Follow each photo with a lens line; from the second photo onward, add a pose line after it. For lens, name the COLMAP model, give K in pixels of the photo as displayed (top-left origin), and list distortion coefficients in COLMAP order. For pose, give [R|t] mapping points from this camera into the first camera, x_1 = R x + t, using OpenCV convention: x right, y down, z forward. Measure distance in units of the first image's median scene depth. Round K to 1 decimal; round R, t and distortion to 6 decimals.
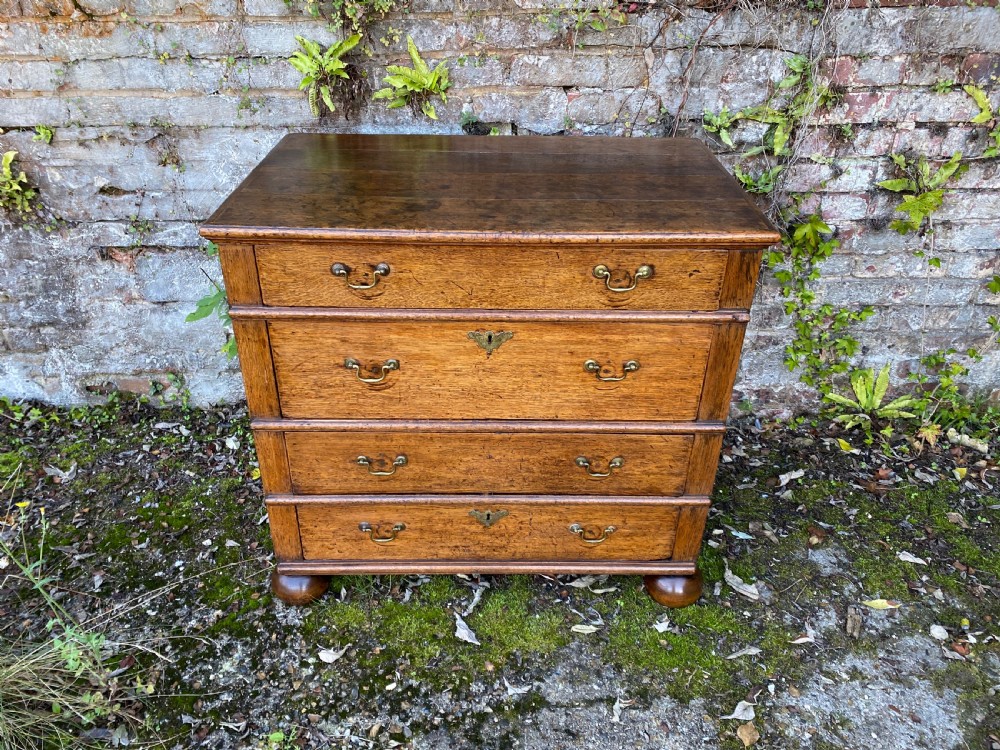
lens RADIAL K [[765.1, 0, 501.9], [0, 765.1, 378.8], [0, 0, 1]] dist [0.020327, -0.011998]
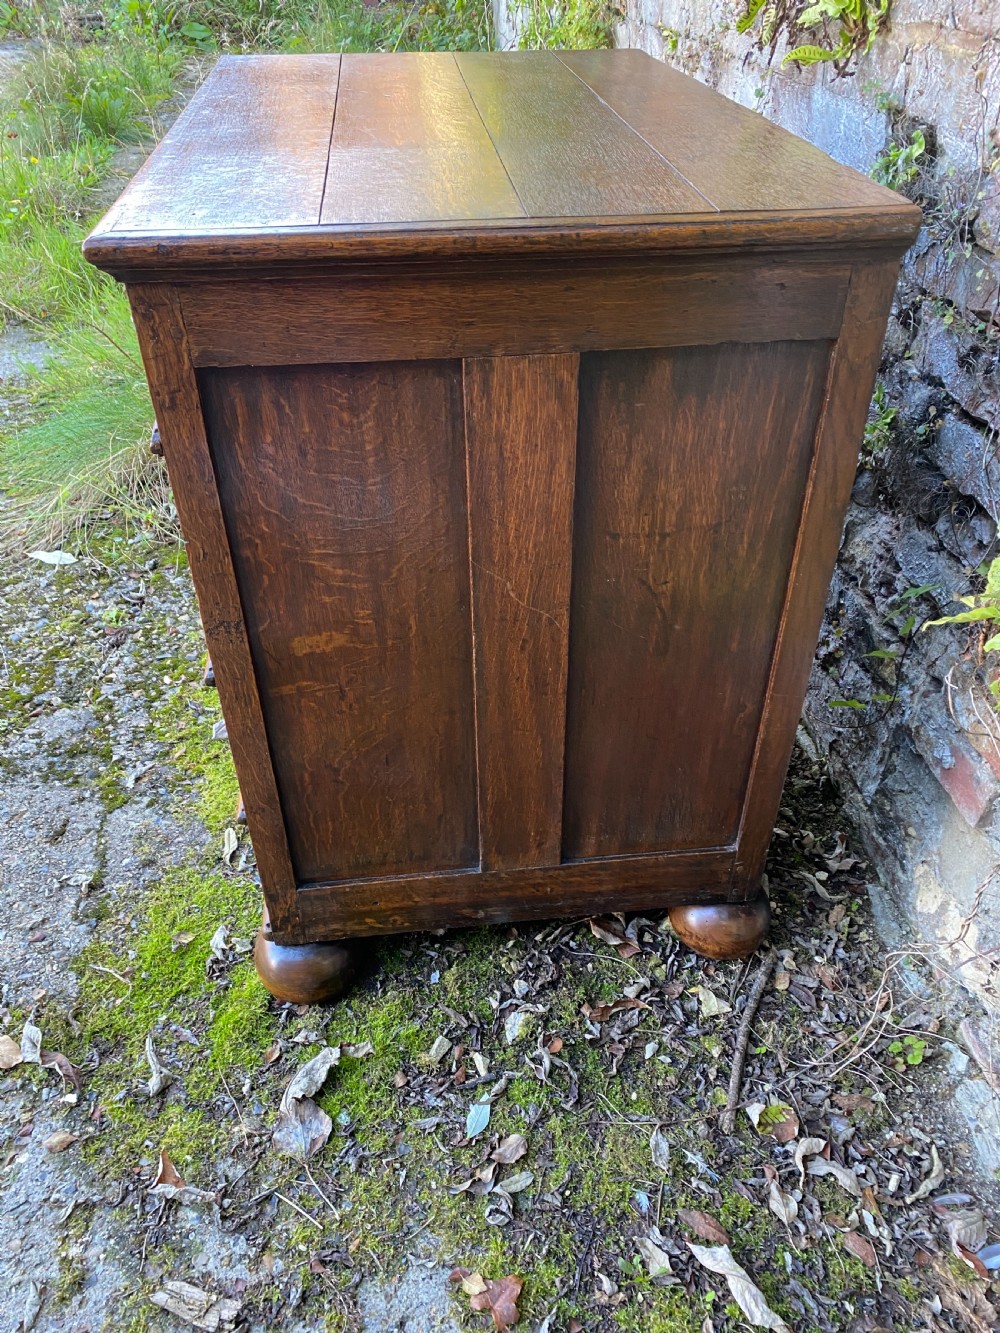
lens RADIAL K [[1019.8, 0, 506.3], [0, 1019.8, 676.8], [0, 0, 1]] dist [0.020327, -0.011998]
pose [[0.108377, 0.596144, -0.795530, 0.741810], [-0.517905, 0.716924, 0.466684, -0.305052], [0.848545, 0.361431, 0.386444, 0.814197]]
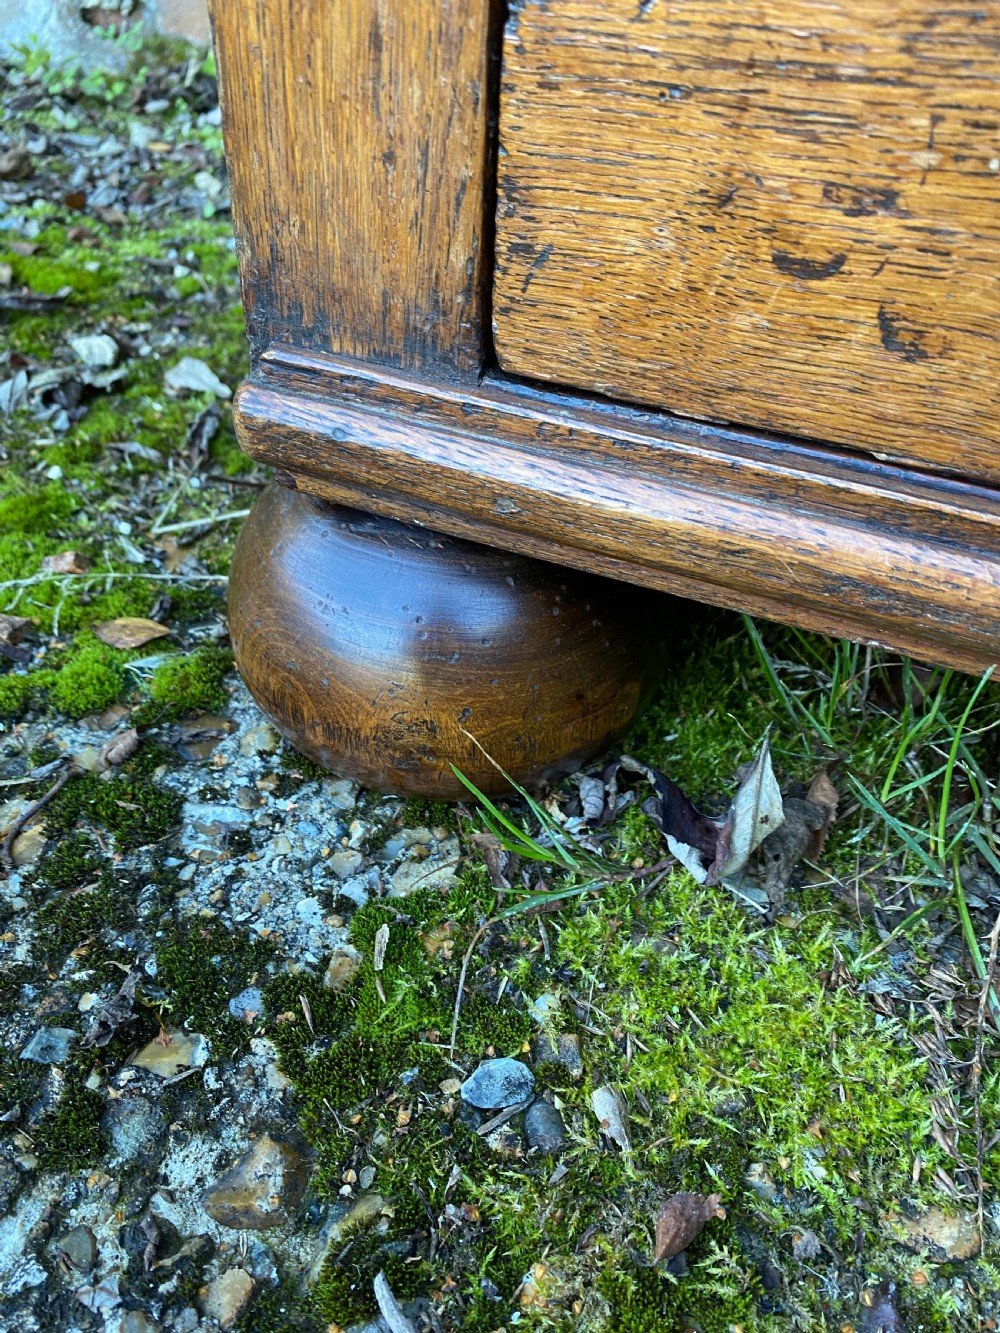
lens RADIAL K [[1019.8, 0, 512.8], [0, 1019.8, 662.4], [0, 0, 1]] dist [0.020327, -0.011998]
pose [[0.914713, 0.272817, -0.298113, -0.206258], [-0.237154, 0.959725, 0.150619, 0.252412], [0.327198, -0.067075, 0.942572, 0.878053]]
